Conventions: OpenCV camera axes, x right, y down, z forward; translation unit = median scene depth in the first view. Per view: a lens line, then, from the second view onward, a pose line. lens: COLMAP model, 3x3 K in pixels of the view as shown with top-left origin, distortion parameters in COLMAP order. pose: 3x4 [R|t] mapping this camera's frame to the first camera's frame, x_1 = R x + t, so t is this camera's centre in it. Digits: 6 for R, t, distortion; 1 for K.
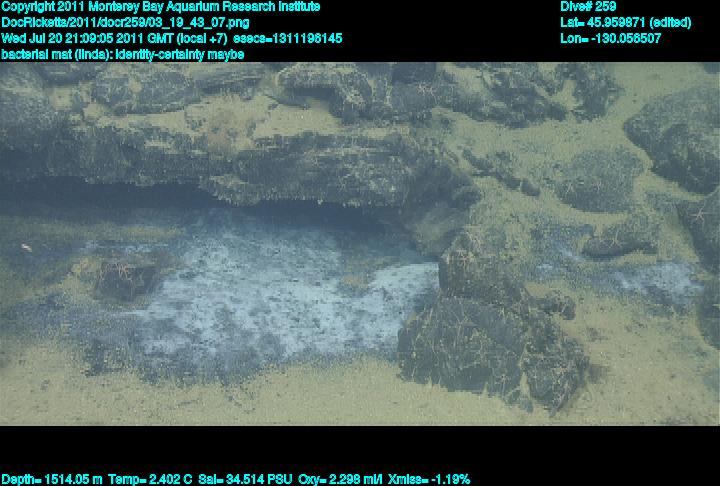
lens RADIAL K [[877.3, 0, 344.5], [0, 877.3, 242.9], [0, 0, 1]] dist [0.247309, -0.004994]
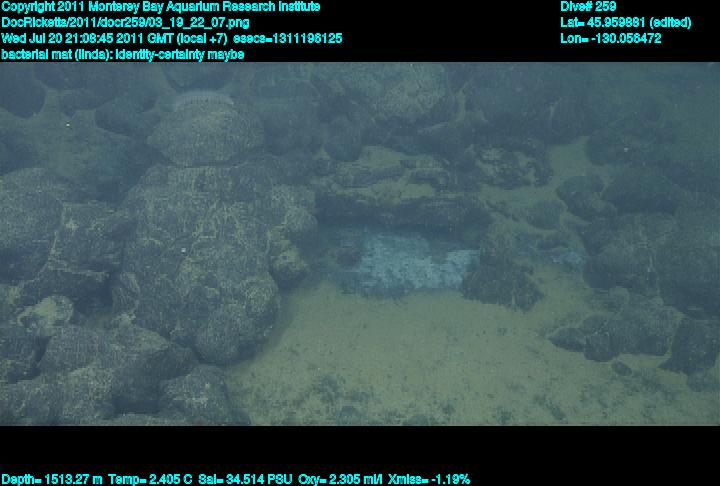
lens RADIAL K [[595.2, 0, 360.0], [0, 595.2, 243.0], [0, 0, 1]] dist [0.172009, 0.004173]
pose [[0.999895, 0.009159, -0.011254, -0.188934], [-0.008553, 0.998571, 0.052762, -0.080031], [0.011721, -0.052660, 0.998544, -0.616516]]
